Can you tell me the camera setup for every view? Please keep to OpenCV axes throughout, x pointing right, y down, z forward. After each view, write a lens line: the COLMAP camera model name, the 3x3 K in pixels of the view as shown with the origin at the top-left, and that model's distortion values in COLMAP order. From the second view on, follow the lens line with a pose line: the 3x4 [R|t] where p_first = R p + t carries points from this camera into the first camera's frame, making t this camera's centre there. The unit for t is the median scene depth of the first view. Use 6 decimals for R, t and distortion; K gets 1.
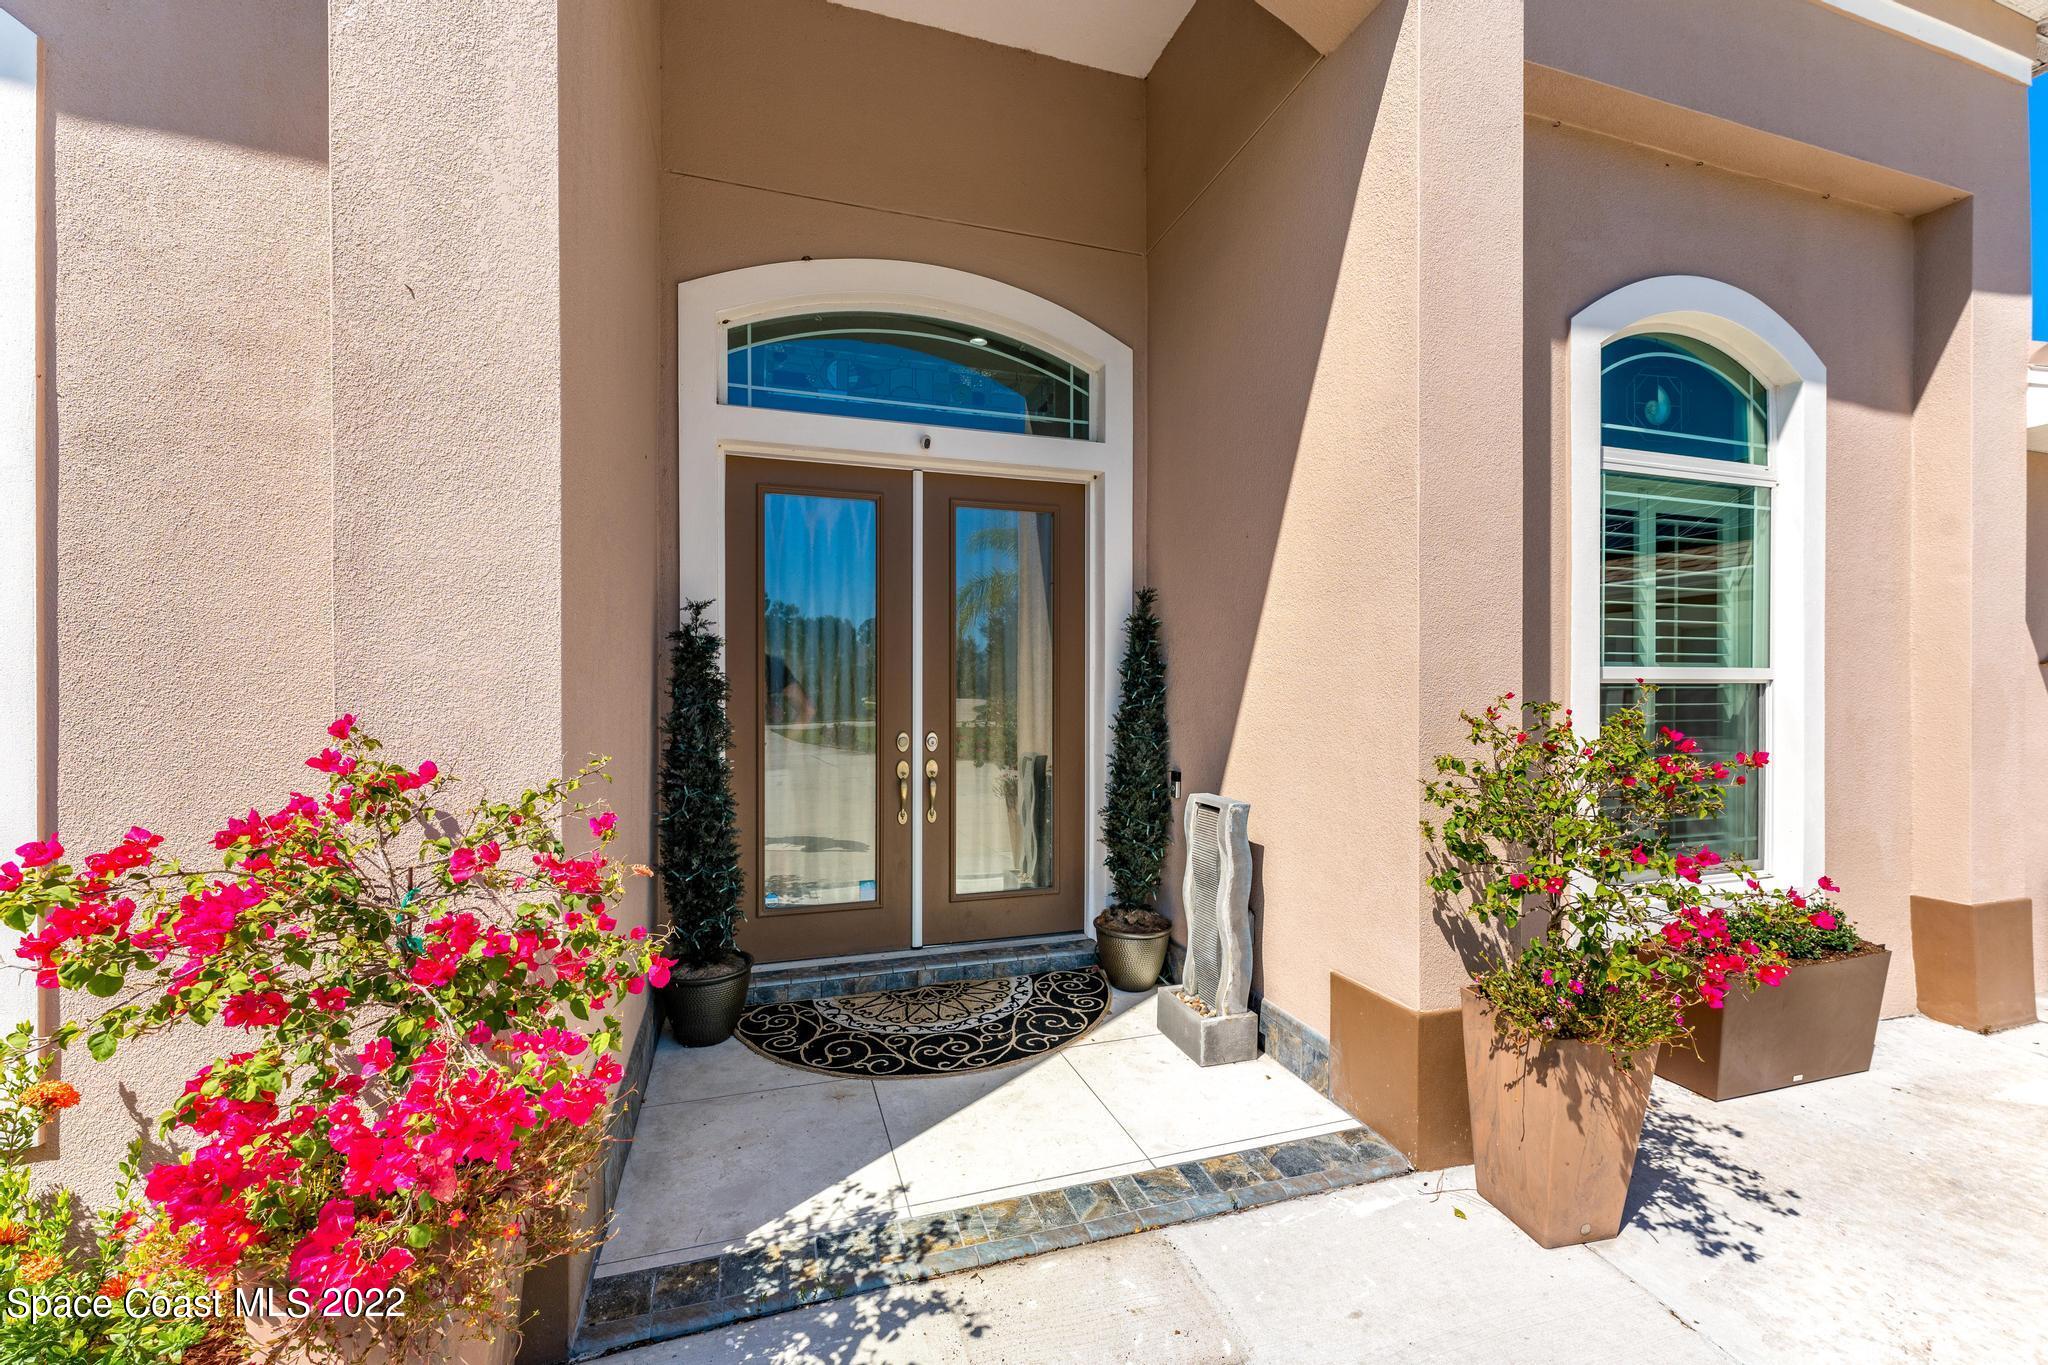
lens RADIAL K [[823.6, 0, 1029.3], [0, 823.6, 685.7], [0, 0, 1]] dist [0.001085, 0.000169]
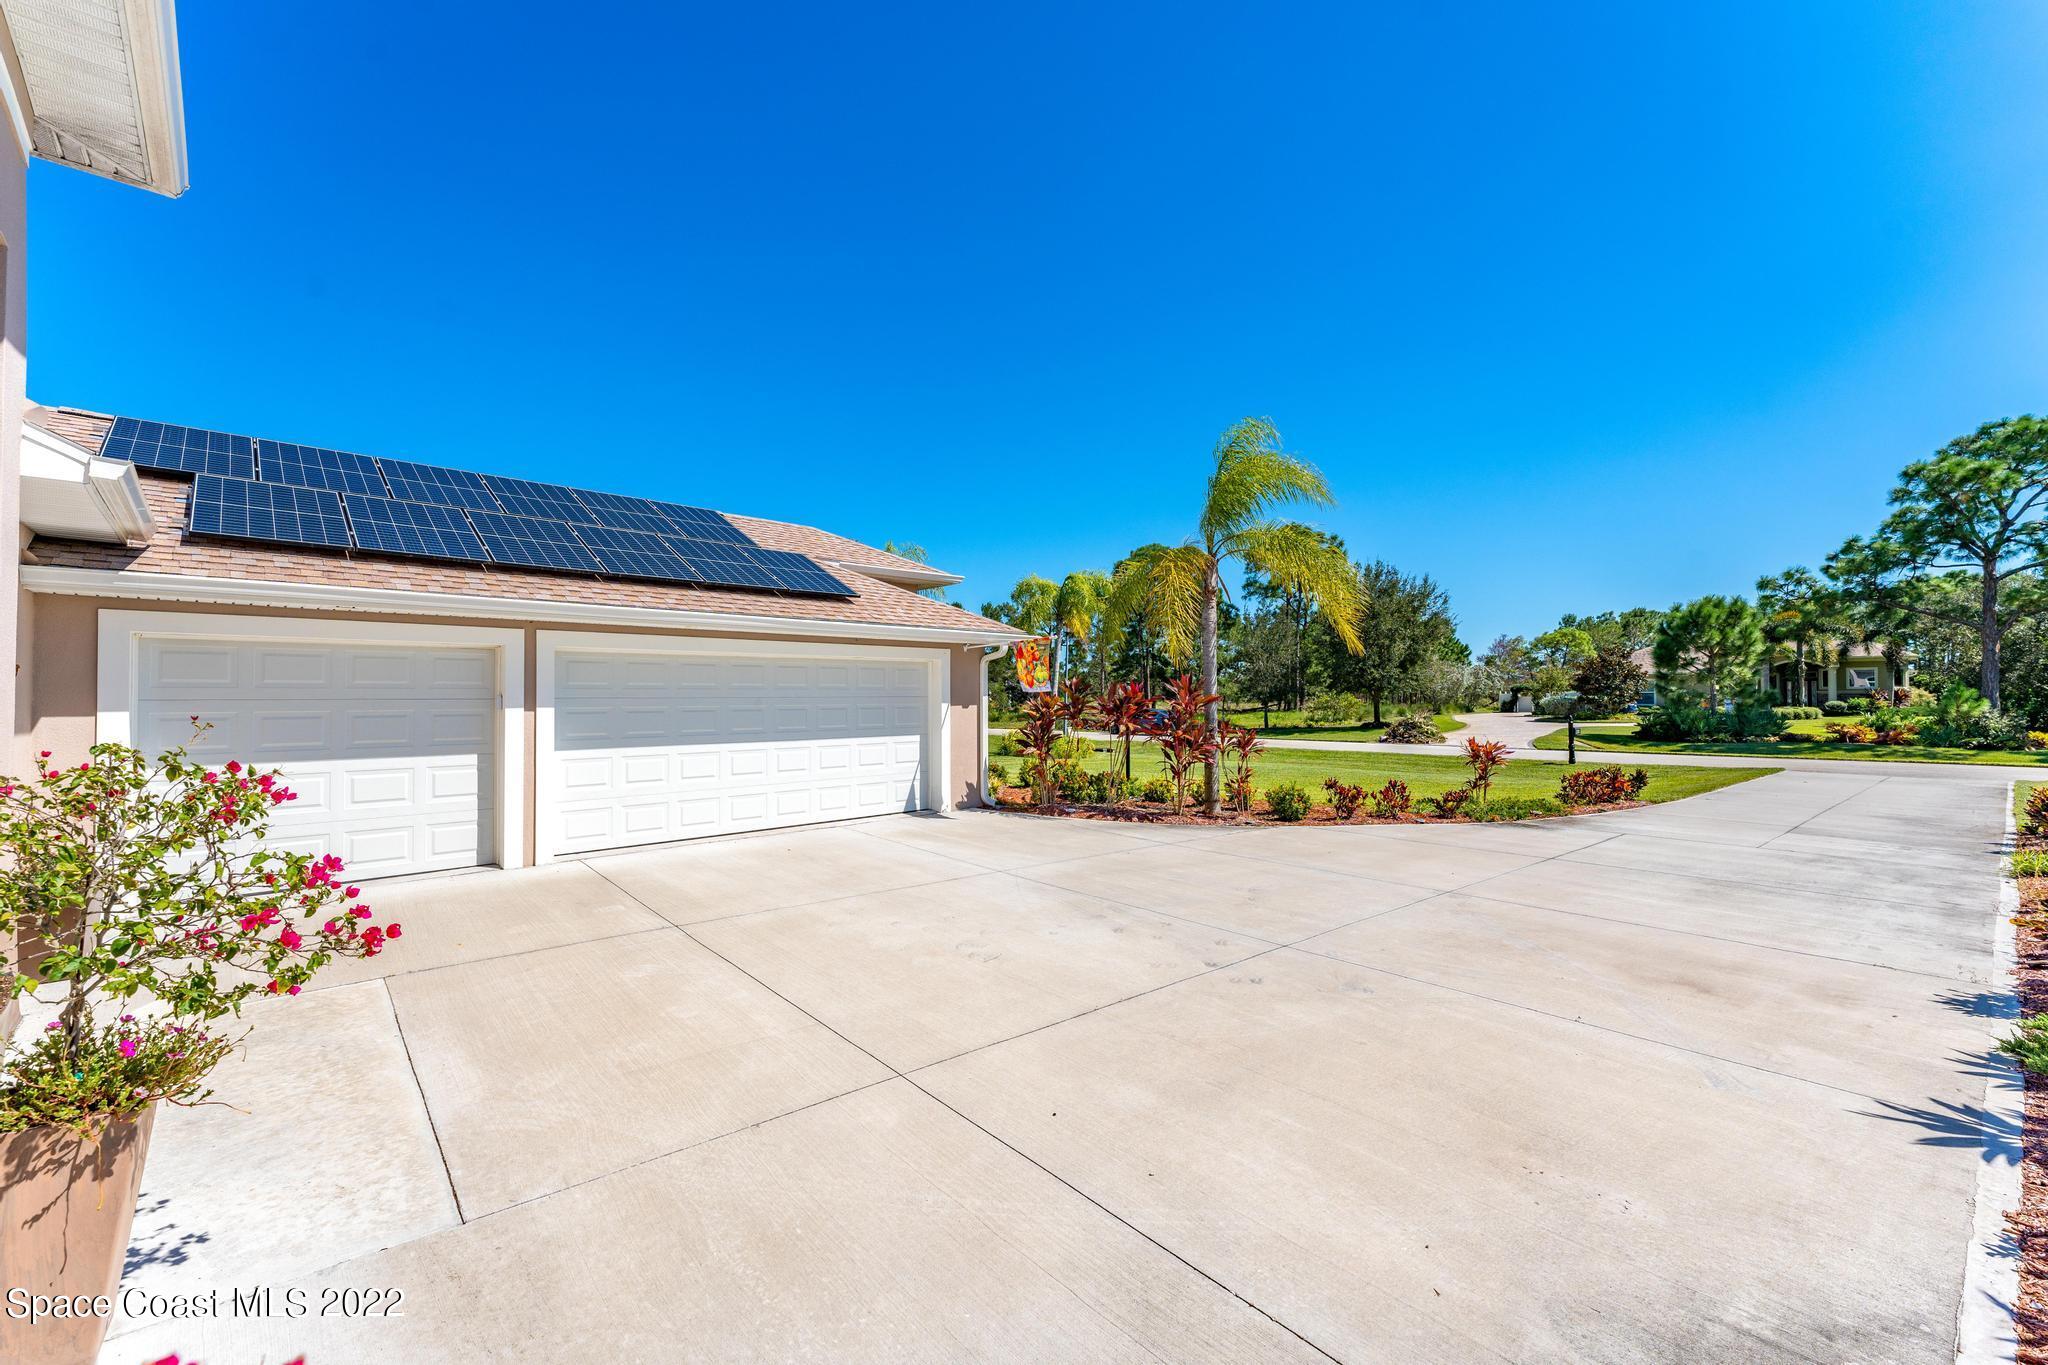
lens RADIAL K [[823.6, 0, 1029.3], [0, 823.6, 685.7], [0, 0, 1]] dist [0.001085, 0.000169]
pose [[-0.453442, 0.012907, 0.891192, -0.400397], [0.004035, 0.999915, -0.012428, -0.017340], [-0.891276, -0.002039, -0.453456, 0.335885]]
